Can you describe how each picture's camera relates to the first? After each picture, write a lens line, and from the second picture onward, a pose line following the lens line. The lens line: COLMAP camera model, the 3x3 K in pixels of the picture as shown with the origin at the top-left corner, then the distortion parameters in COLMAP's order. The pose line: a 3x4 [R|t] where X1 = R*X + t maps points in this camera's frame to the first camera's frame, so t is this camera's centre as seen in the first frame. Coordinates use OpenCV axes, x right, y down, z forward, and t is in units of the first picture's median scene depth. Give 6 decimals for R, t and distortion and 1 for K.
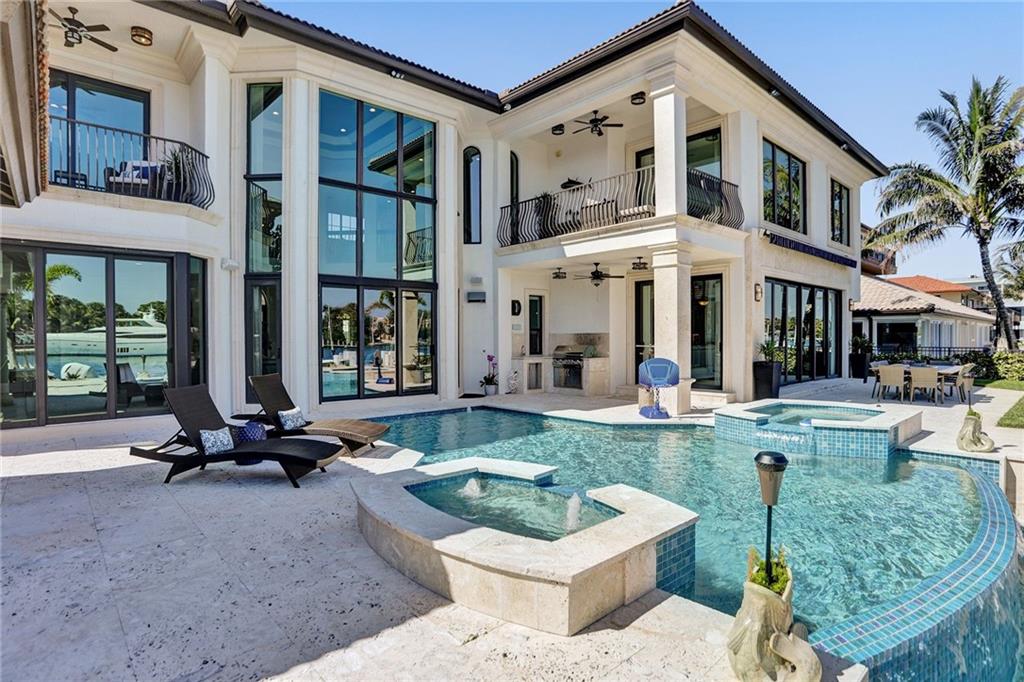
lens RADIAL K [[531.6, 0, 510.6], [0, 531.6, 344.1], [0, 0, 1]] dist [-0.054894, 0.018505]
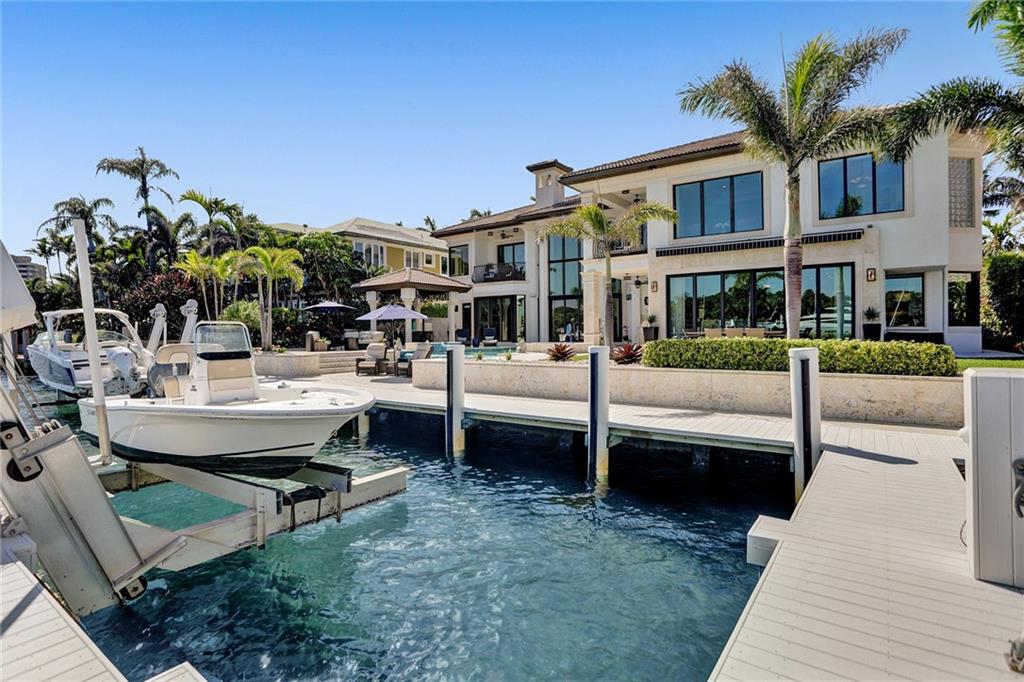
lens RADIAL K [[531.6, 0, 507.4], [0, 531.6, 337.7], [0, 0, 1]] dist [-0.054894, 0.018505]
pose [[0.212222, 0.011529, -0.977153, 2.389886], [-0.003695, 0.999933, 0.010995, 0.059672], [0.977215, 0.001277, 0.212250, 0.187193]]
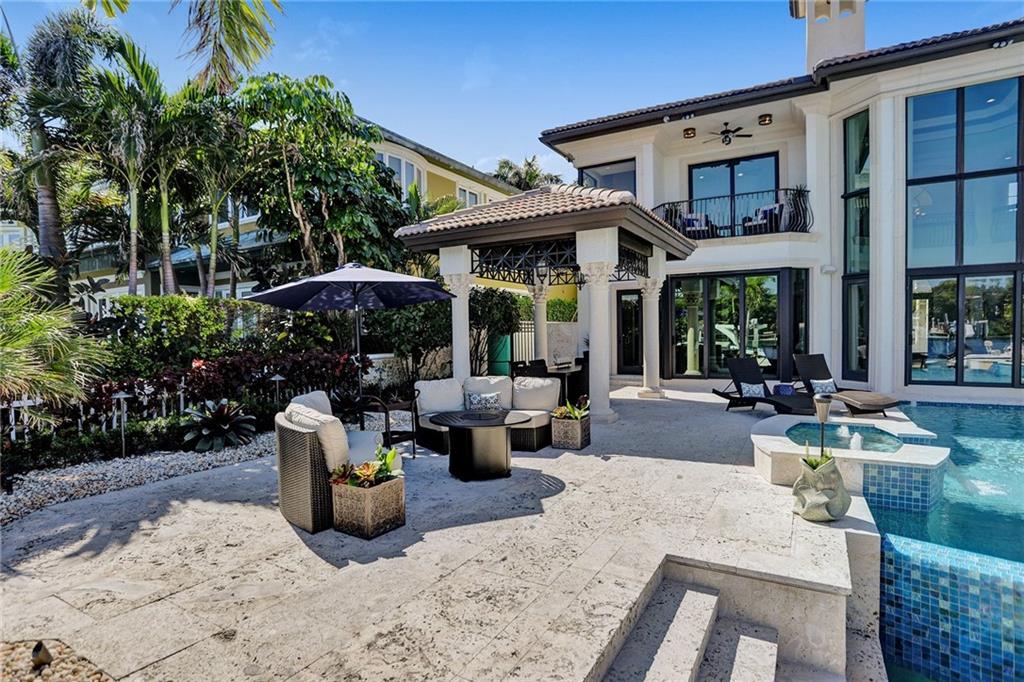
lens RADIAL K [[531.6, 0, 505.4], [0, 531.6, 342.3], [0, 0, 1]] dist [-0.054894, 0.018505]
pose [[0.304848, 0.019033, -0.952211, 0.416081], [0.001386, 0.999790, 0.020428, -0.001864], [0.952400, -0.007548, 0.304757, -0.134206]]
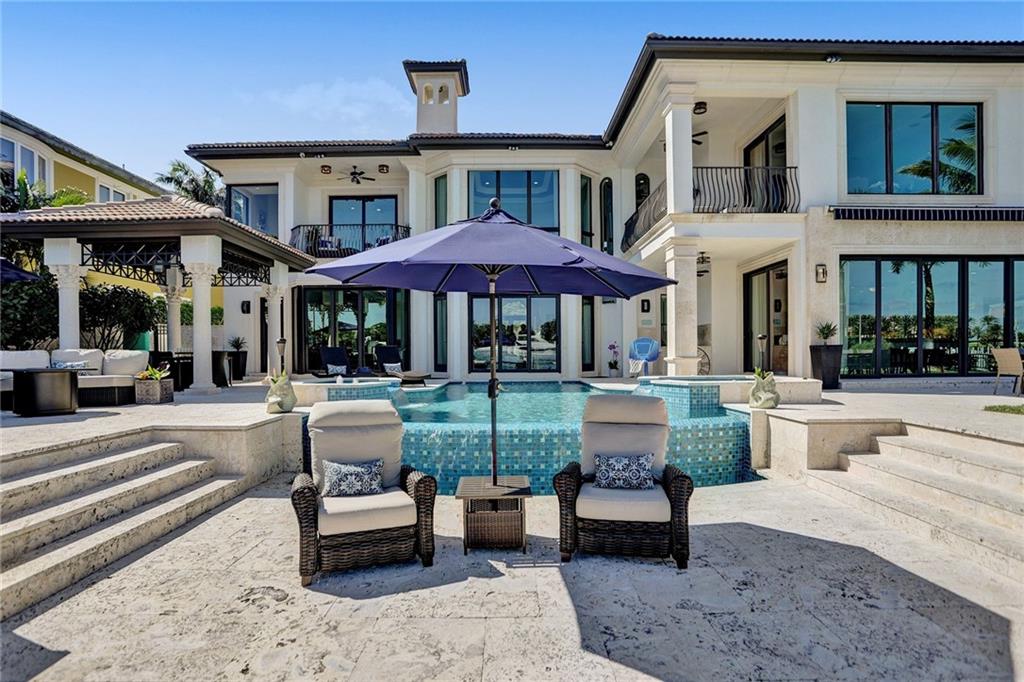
lens RADIAL K [[531.6, 0, 518.7], [0, 531.6, 362.5], [0, 0, 1]] dist [-0.054894, 0.018505]
pose [[0.750670, 0.009494, -0.660609, 0.800948], [-0.007483, 0.999955, 0.005869, 0.072421], [0.660635, 0.000538, 0.750707, -0.088045]]
